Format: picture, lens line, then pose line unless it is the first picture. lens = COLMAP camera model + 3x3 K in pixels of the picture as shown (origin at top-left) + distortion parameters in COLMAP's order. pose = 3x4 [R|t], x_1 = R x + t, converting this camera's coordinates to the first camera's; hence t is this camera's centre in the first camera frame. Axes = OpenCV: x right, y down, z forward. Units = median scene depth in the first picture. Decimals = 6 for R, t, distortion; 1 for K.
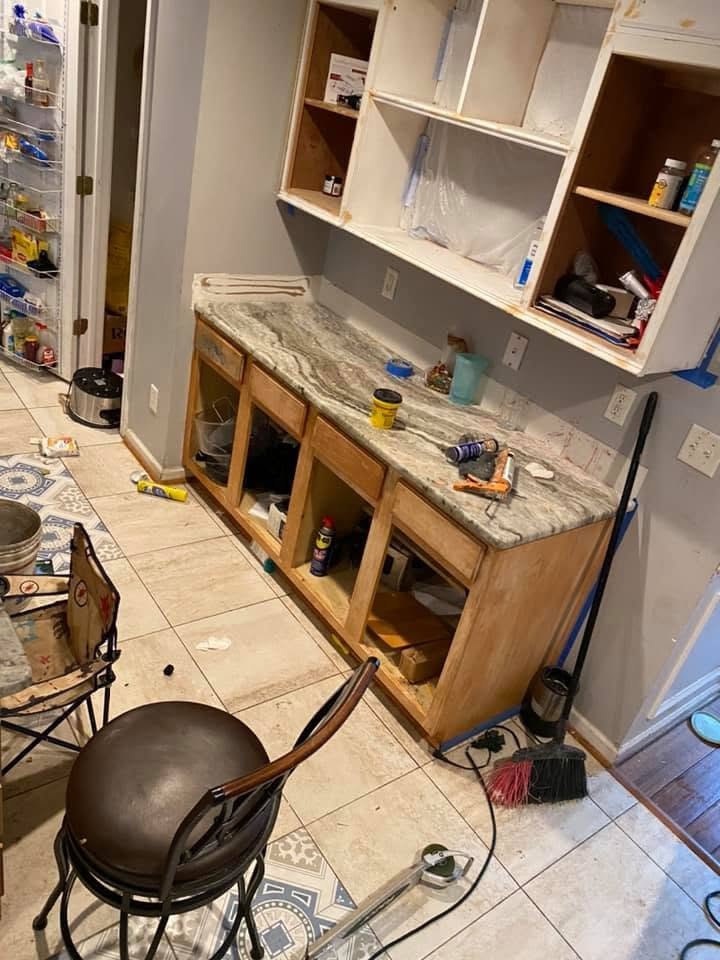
lens RADIAL K [[752.5, 0, 360.0], [0, 752.5, 480.0], [0, 0, 1]] dist [0.077700, -0.000791]
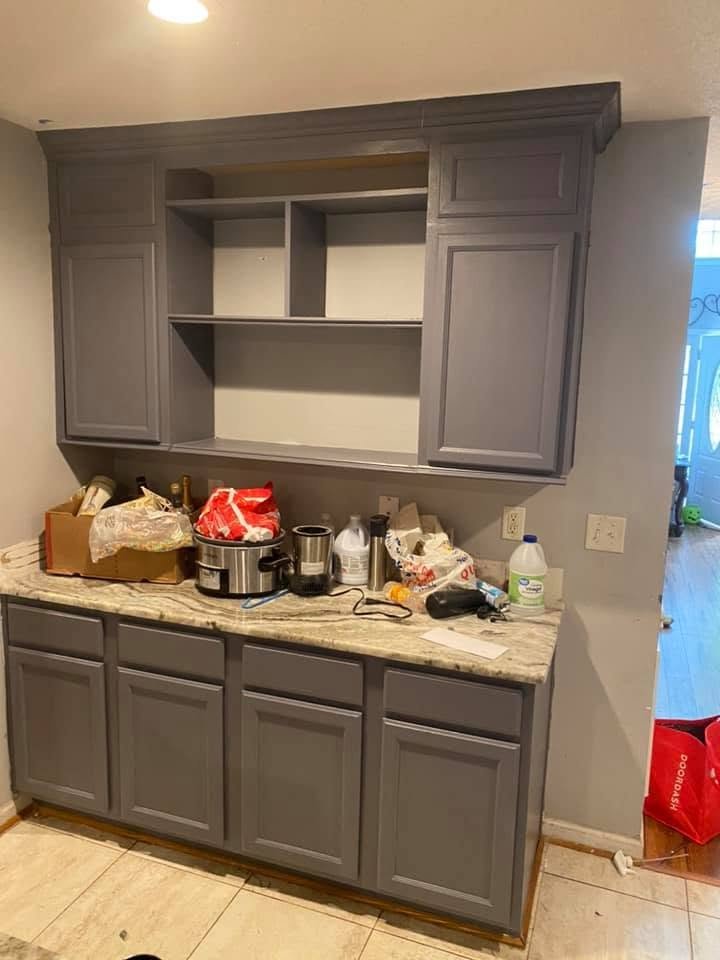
lens RADIAL K [[752.5, 0, 360.0], [0, 752.5, 480.0], [0, 0, 1]] dist [0.077700, -0.000791]
pose [[0.824563, -0.280173, 0.491528, -0.318808], [0.397519, 0.905092, -0.150952, -0.071561], [-0.402585, 0.319861, 0.857680, 0.131359]]
